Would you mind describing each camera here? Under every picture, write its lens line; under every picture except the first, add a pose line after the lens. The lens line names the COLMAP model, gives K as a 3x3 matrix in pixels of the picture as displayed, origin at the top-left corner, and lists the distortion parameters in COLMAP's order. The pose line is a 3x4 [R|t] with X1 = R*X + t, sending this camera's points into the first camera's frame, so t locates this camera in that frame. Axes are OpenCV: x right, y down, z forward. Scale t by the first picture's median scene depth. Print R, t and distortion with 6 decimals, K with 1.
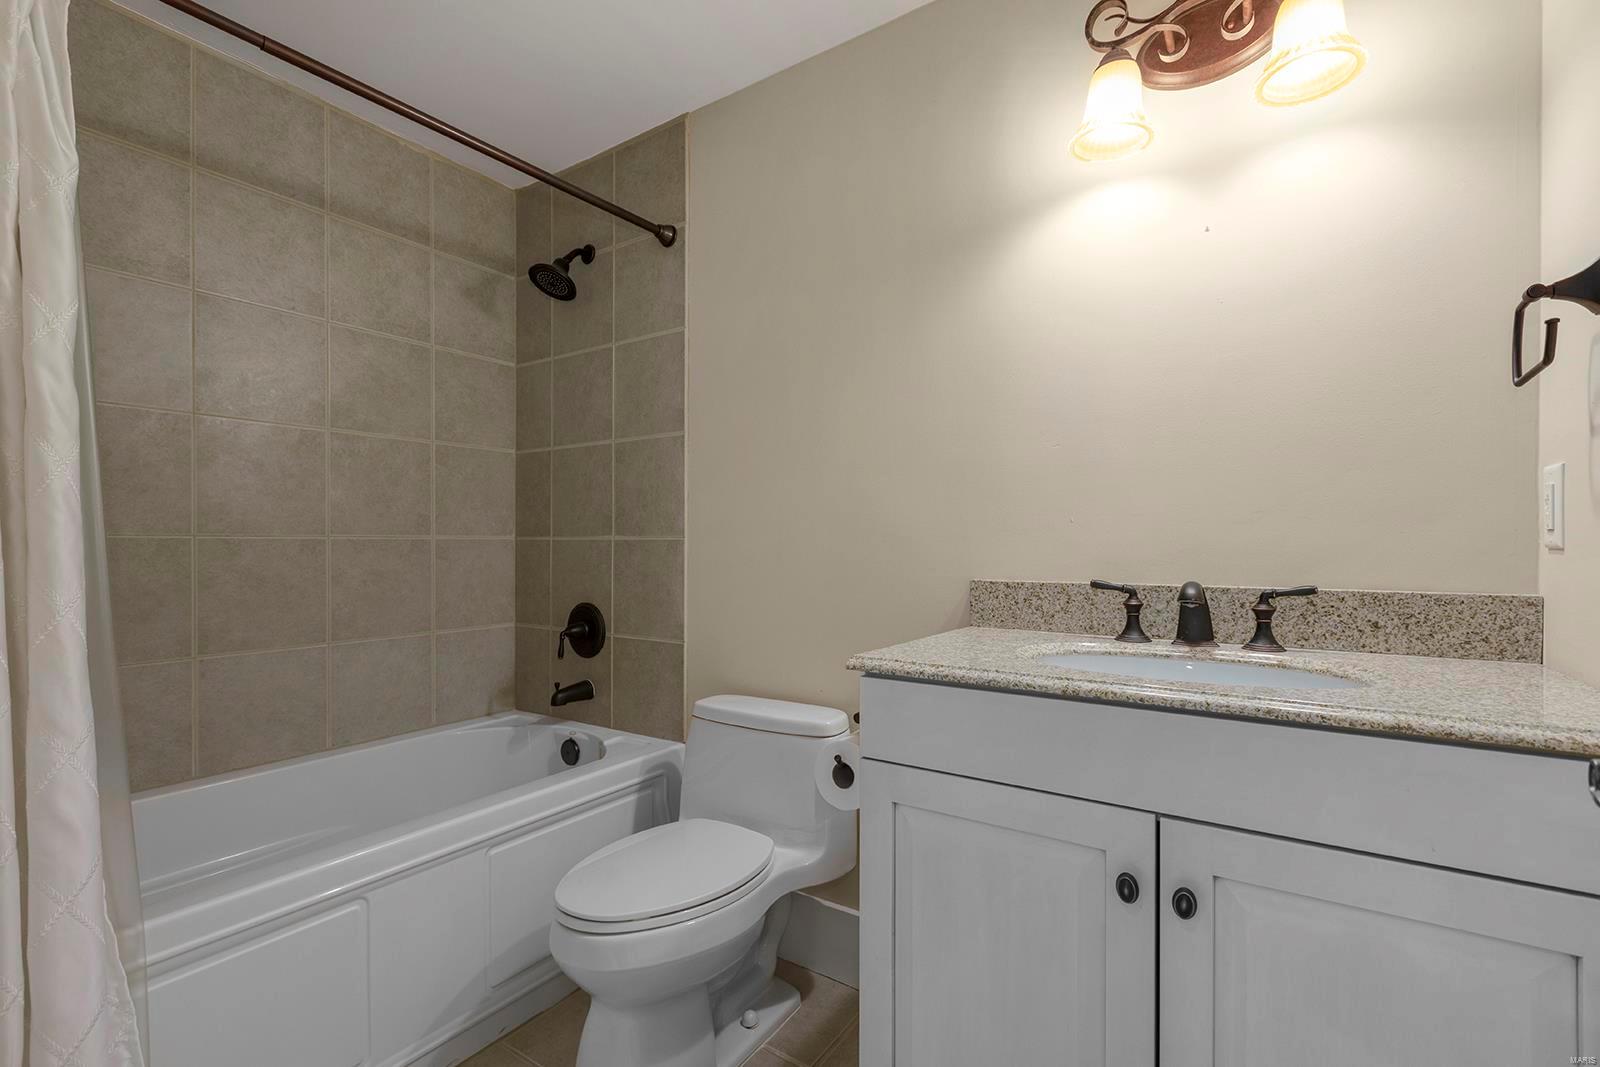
lens RADIAL K [[717.6, 0, 793.2], [0, 717.6, 528.0], [0, 0, 1]] dist [0.000448, 0.000044]
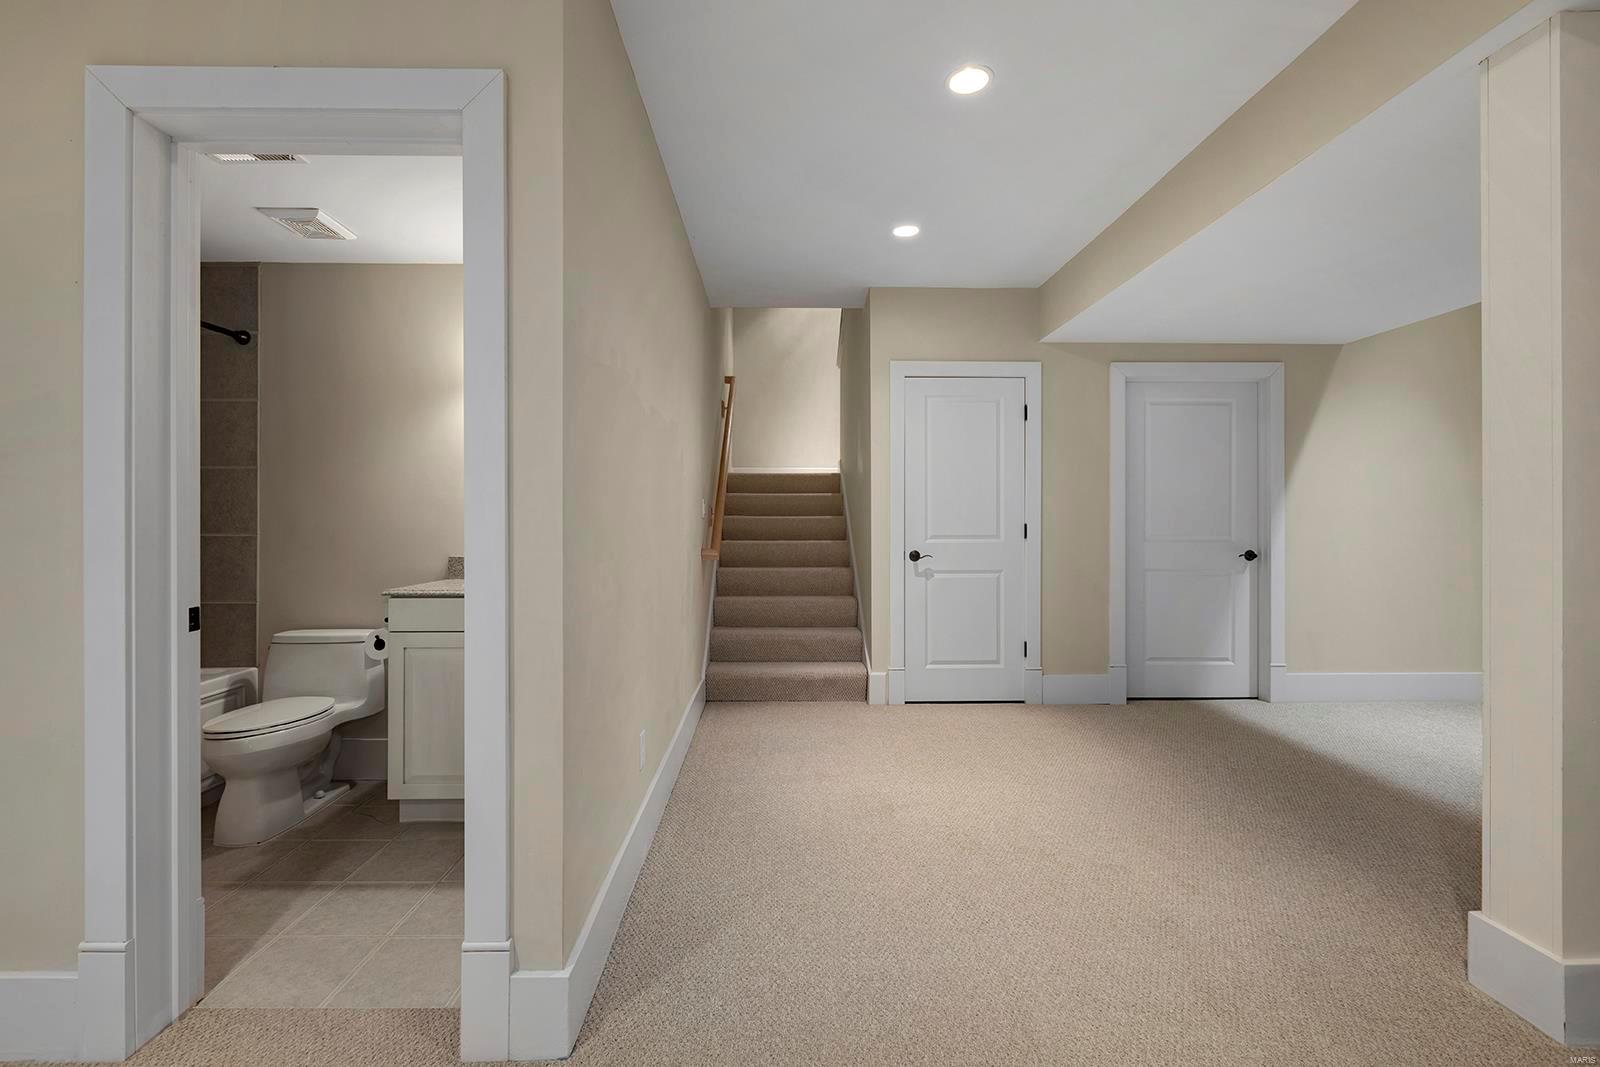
lens RADIAL K [[717.6, 0, 793.2], [0, 717.6, 528.0], [0, 0, 1]] dist [0.000448, 0.000044]
pose [[0.817732, -0.003168, 0.575591, -0.103613], [-0.013741, 0.999592, 0.025023, -0.059262], [-0.575435, -0.028371, 0.817355, -0.997247]]
